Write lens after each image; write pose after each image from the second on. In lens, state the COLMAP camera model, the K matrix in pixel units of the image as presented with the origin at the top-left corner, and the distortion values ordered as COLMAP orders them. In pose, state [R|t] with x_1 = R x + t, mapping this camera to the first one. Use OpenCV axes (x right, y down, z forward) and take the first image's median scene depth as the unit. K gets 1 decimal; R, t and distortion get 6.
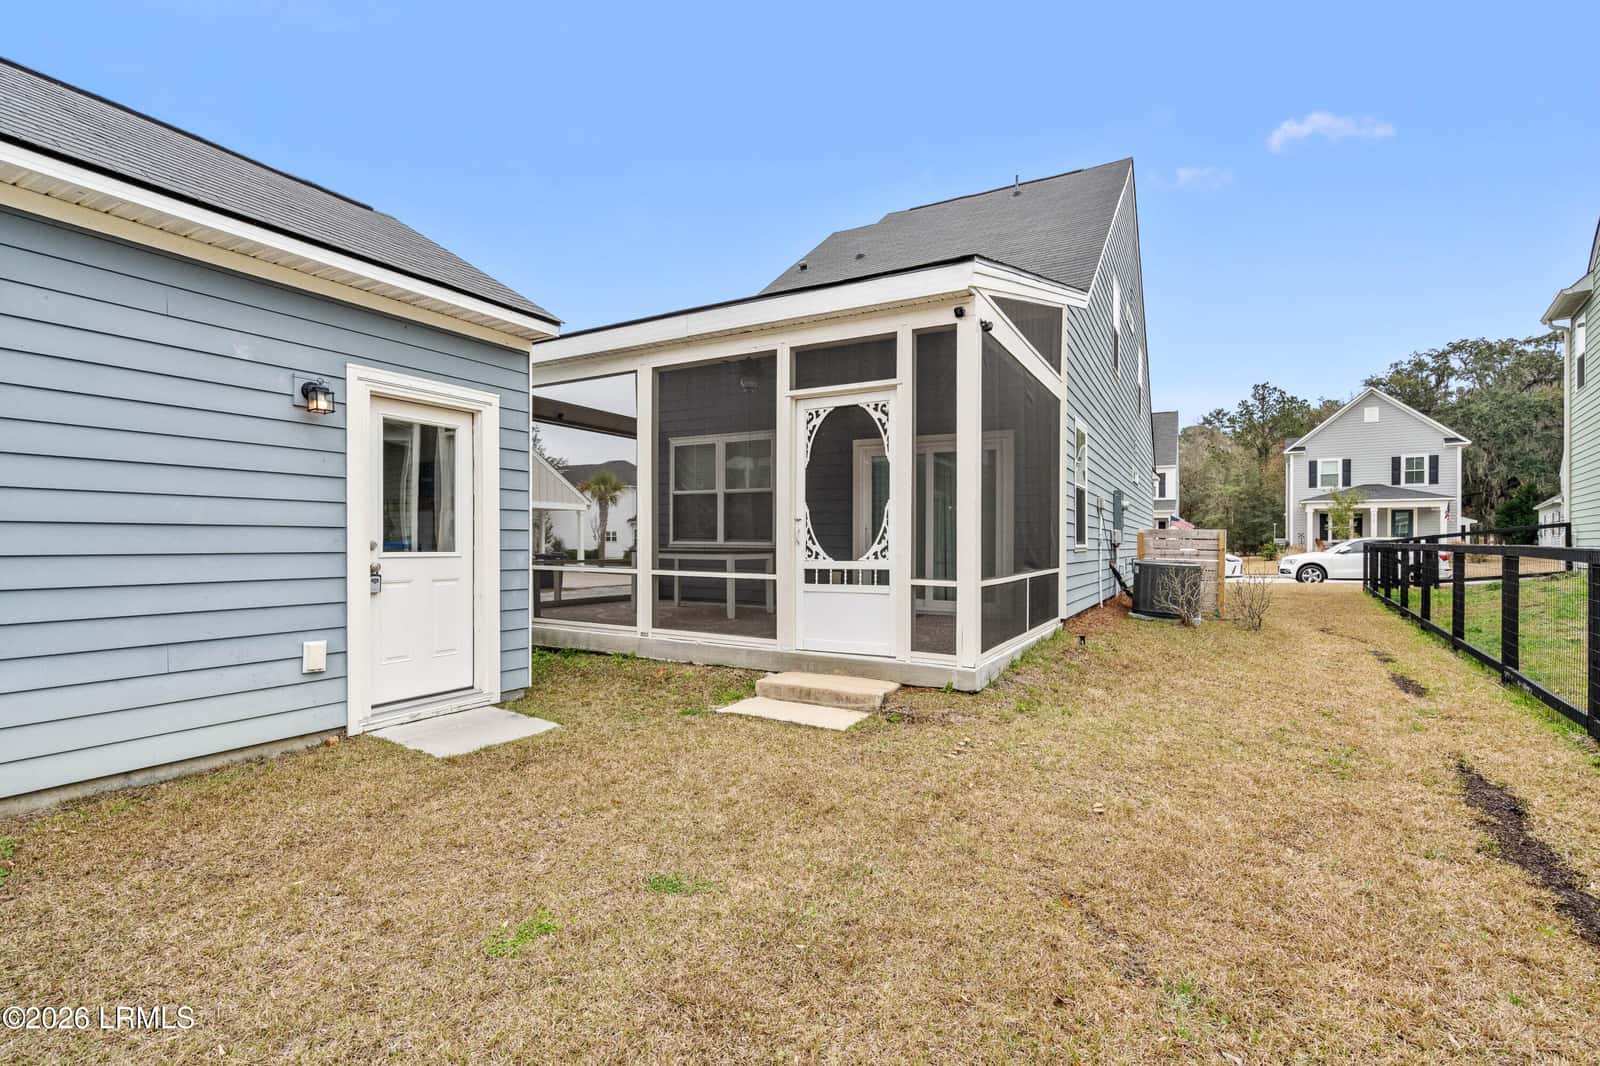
lens RADIAL K [[707.8, 0, 794.1], [0, 707.8, 541.4], [0, 0, 1]] dist [-0.002798, -0.000581]
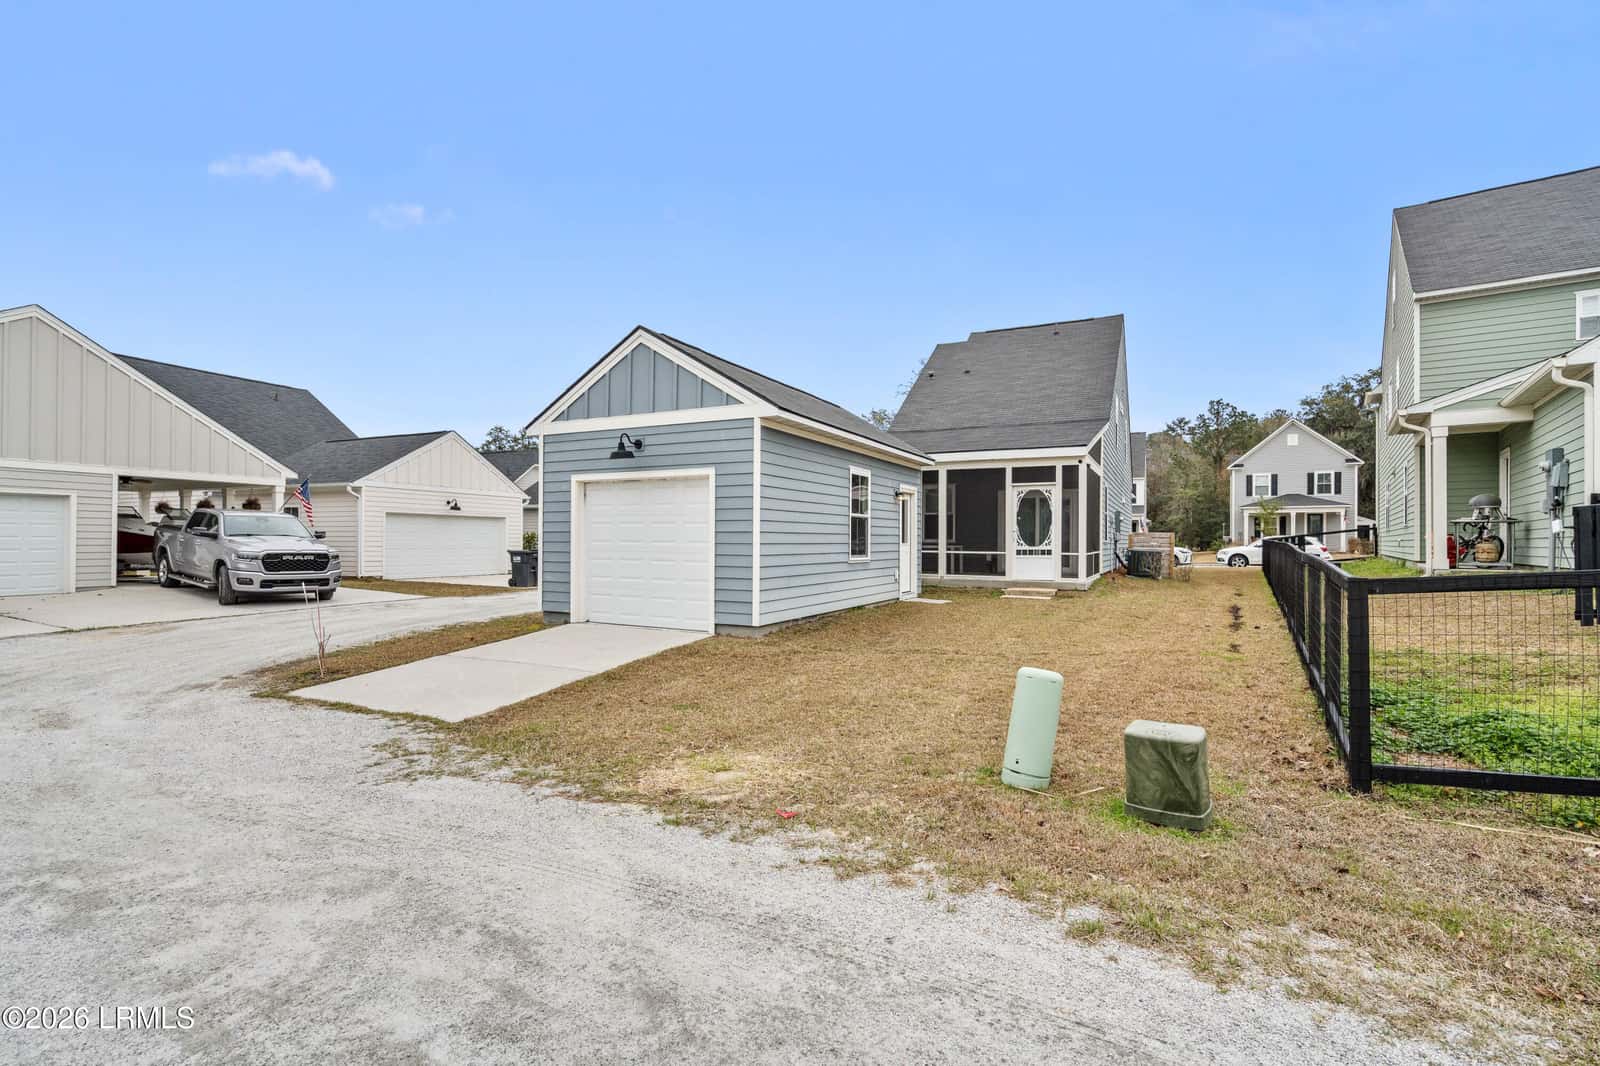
lens RADIAL K [[717.4, 0, 802.1], [0, 717.4, 542.3], [0, 0, 1]] dist [-0.001296, 0.000614]
pose [[0.998590, -0.002968, 0.053009, -0.150824], [0.002760, 0.999988, 0.004005, -0.000412], [-0.053021, -0.003853, 0.998586, -0.268097]]
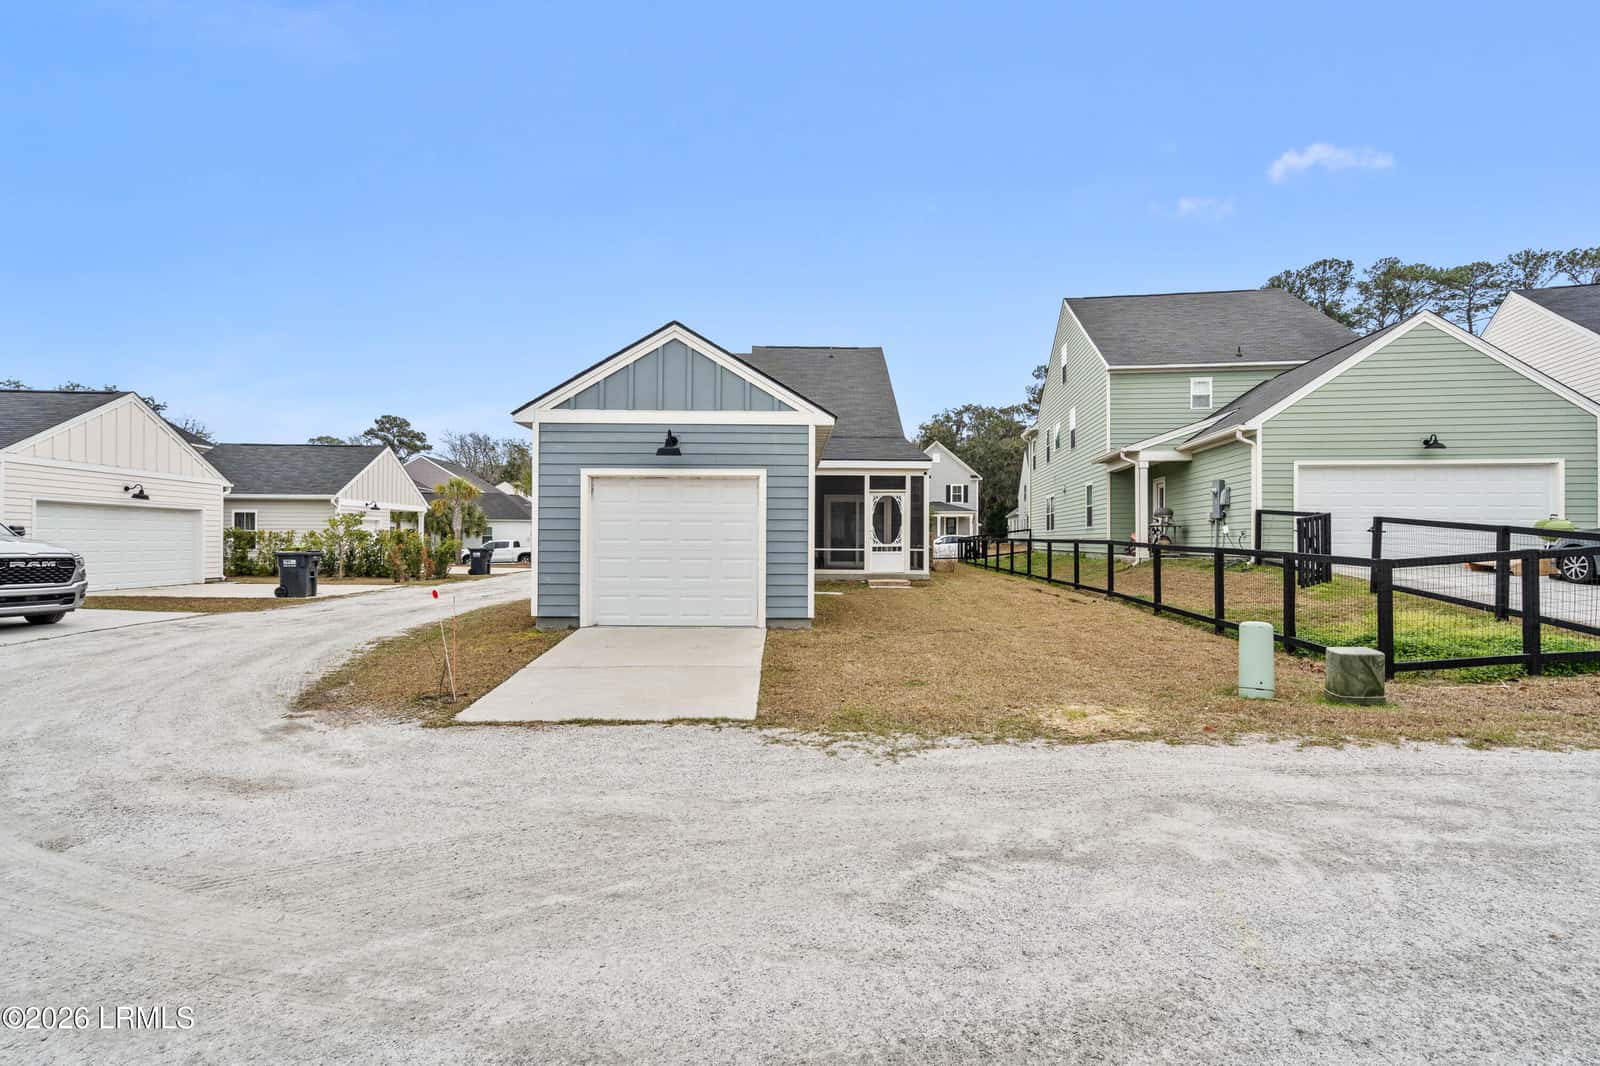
lens RADIAL K [[717.4, 0, 802.1], [0, 717.4, 542.3], [0, 0, 1]] dist [-0.001296, 0.000614]
pose [[0.854490, -0.006180, 0.519431, -0.303009], [0.002984, 0.999971, 0.006990, -0.000671], [-0.519459, -0.004423, 0.854484, -0.245987]]
